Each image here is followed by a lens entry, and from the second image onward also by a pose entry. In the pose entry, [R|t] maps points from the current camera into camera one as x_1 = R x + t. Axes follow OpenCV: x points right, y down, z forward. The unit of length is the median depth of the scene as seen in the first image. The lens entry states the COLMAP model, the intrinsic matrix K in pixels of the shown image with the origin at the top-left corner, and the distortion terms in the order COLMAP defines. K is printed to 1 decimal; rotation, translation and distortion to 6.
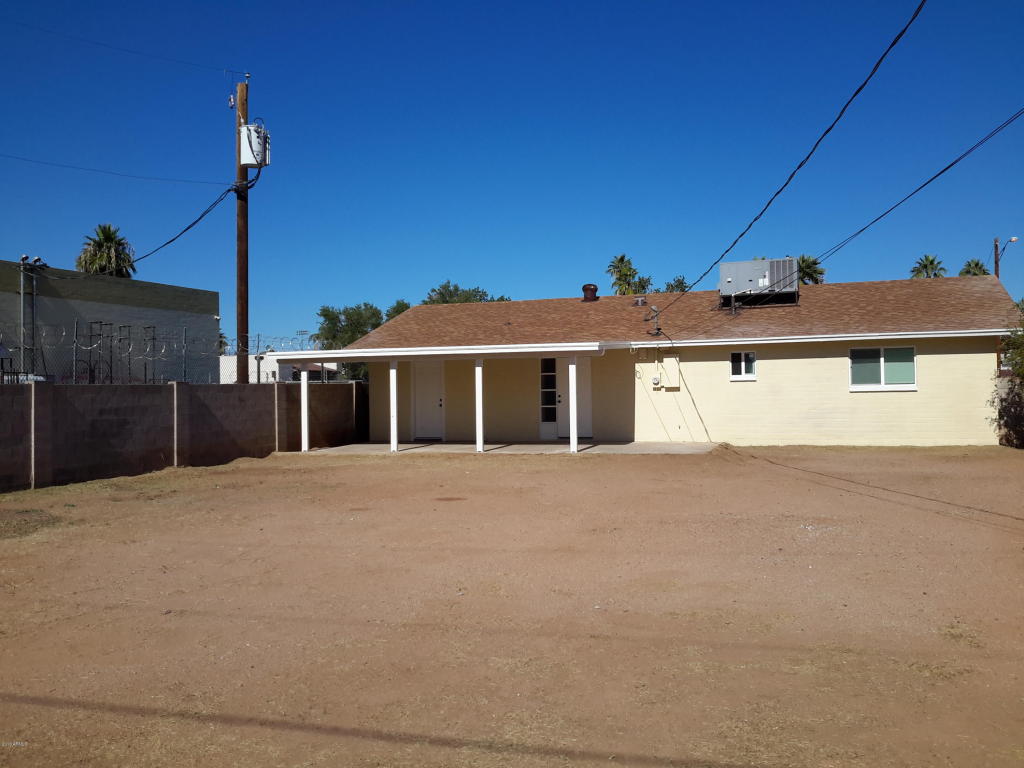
lens RADIAL K [[954.0, 0, 525.7], [0, 954.0, 368.3], [0, 0, 1]] dist [0.144170, -0.304836]
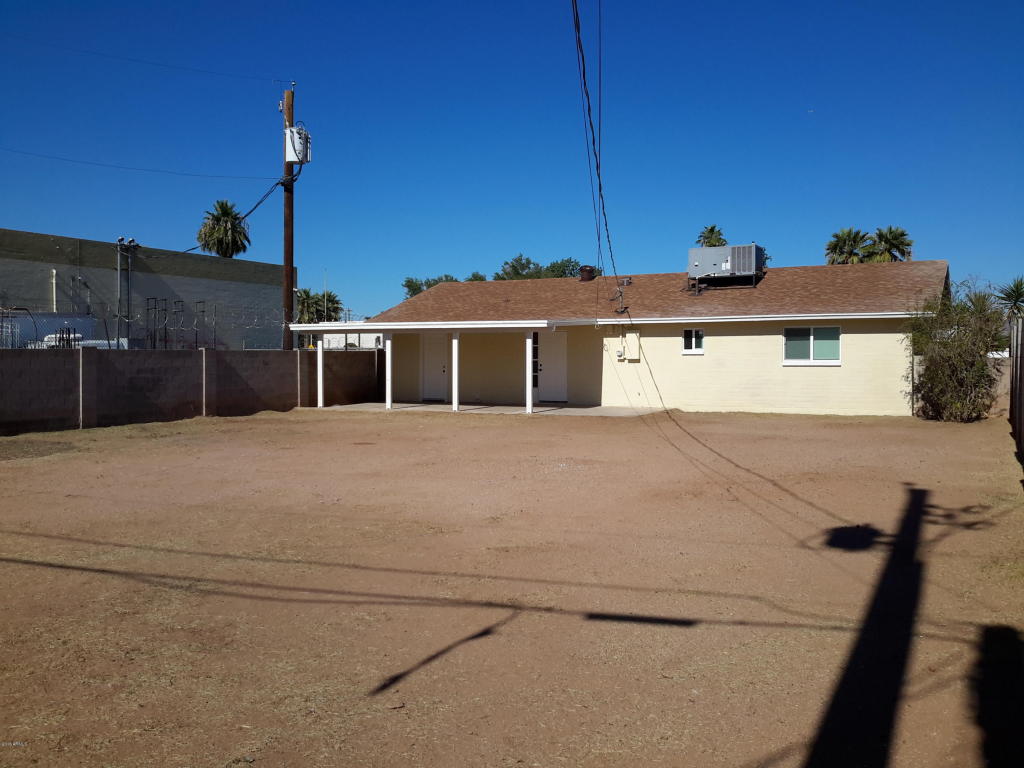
lens RADIAL K [[954.0, 0, 525.7], [0, 954.0, 368.3], [0, 0, 1]] dist [0.144170, -0.304836]
pose [[0.991094, 0.018422, -0.131883, 0.176185], [-0.013754, 0.999249, 0.036218, -0.008876], [0.132451, -0.034082, 0.990603, -0.146524]]
